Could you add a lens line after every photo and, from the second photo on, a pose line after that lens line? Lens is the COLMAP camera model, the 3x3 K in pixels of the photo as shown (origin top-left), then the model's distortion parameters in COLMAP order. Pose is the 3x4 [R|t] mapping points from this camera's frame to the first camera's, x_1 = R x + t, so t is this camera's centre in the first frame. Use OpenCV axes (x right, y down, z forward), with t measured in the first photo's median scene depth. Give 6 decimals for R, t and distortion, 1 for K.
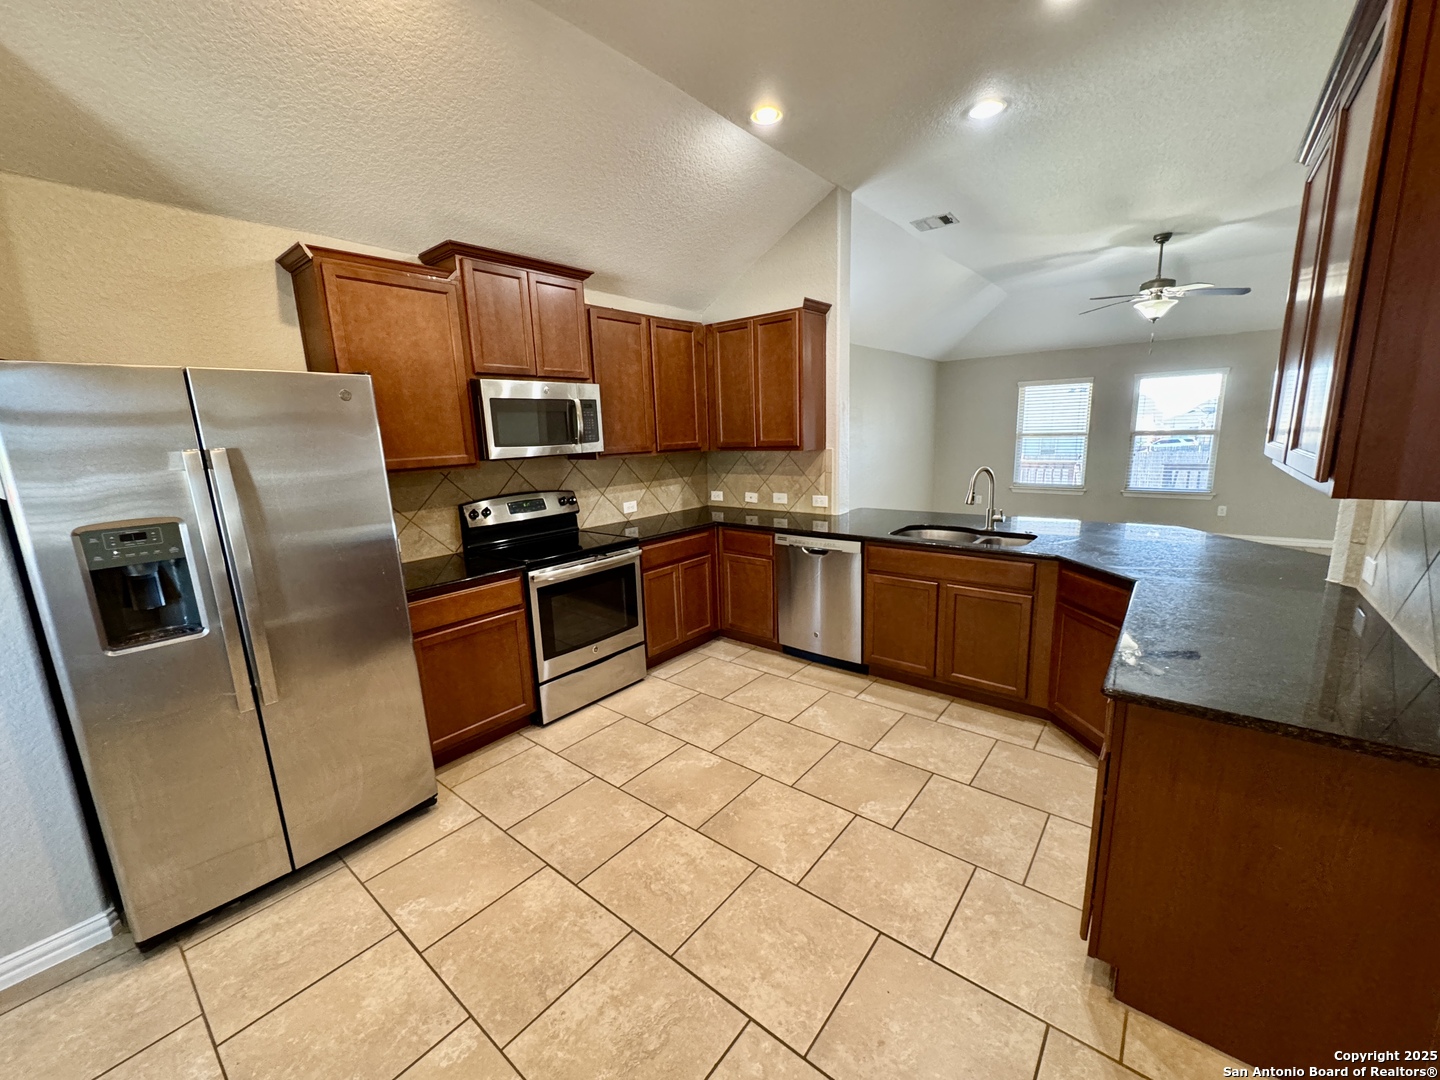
lens RADIAL K [[578.6, 0, 716.0], [0, 578.6, 541.8], [0, 0, 1]] dist [-0.003272, -0.000078]
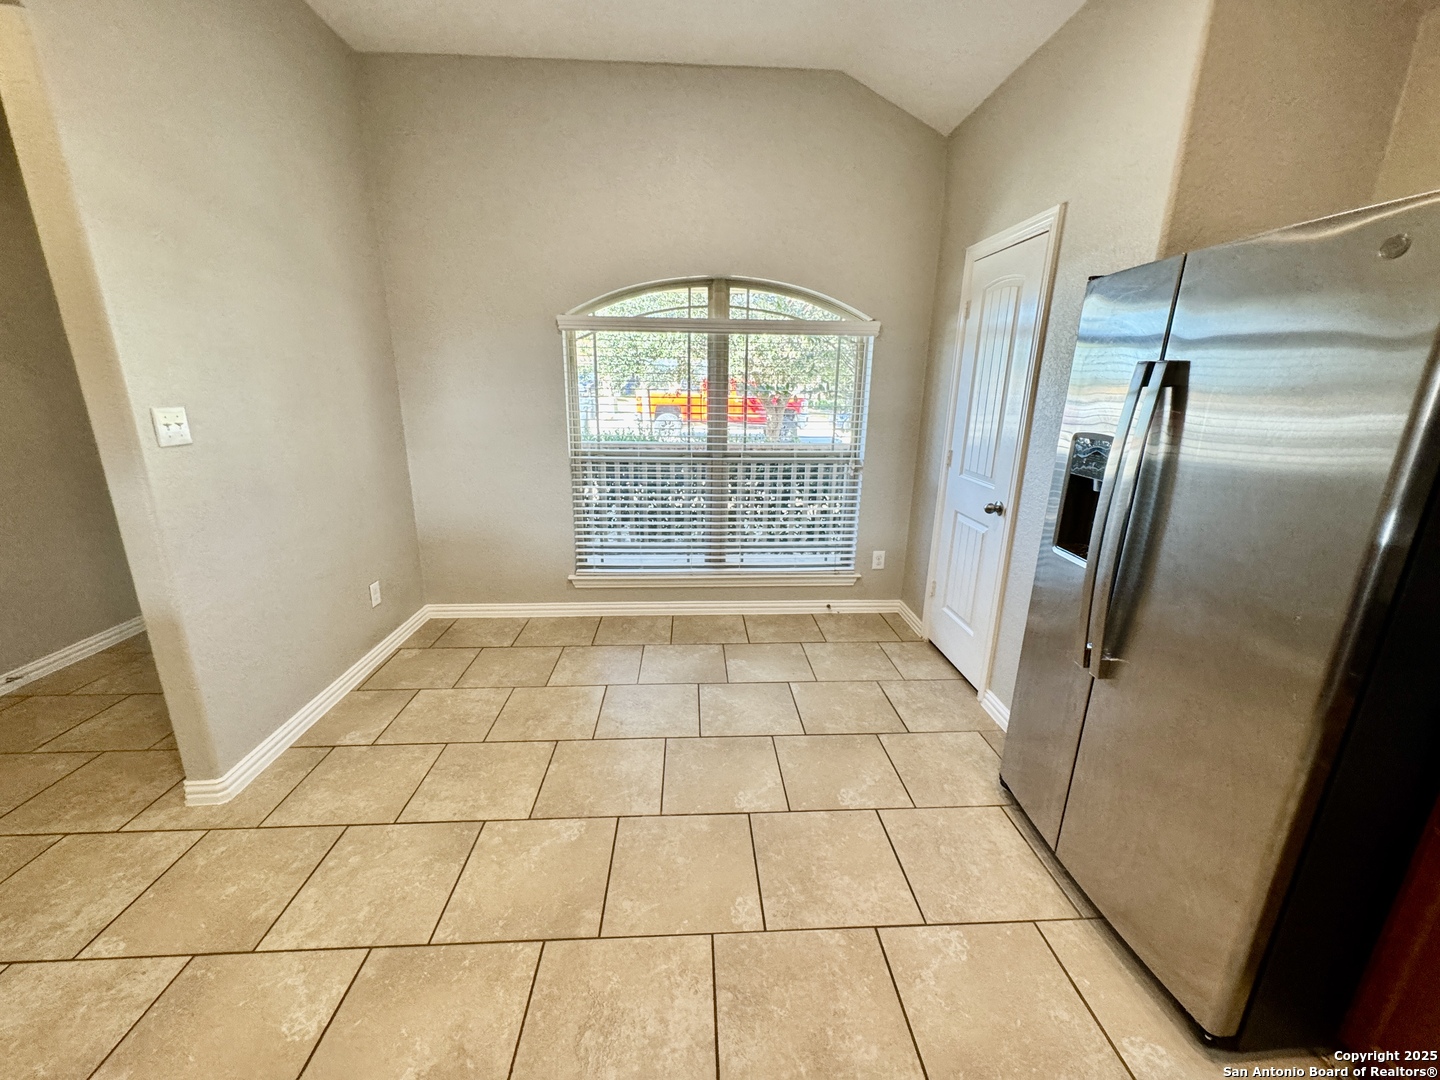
lens RADIAL K [[578.6, 0, 719.2], [0, 578.6, 539.9], [0, 0, 1]] dist [-0.003272, -0.000078]
pose [[-0.741704, 0.204752, -0.638711, 0.065794], [-0.113709, 0.900097, 0.420590, -0.099792], [0.661019, 0.384580, -0.644323, 0.595566]]
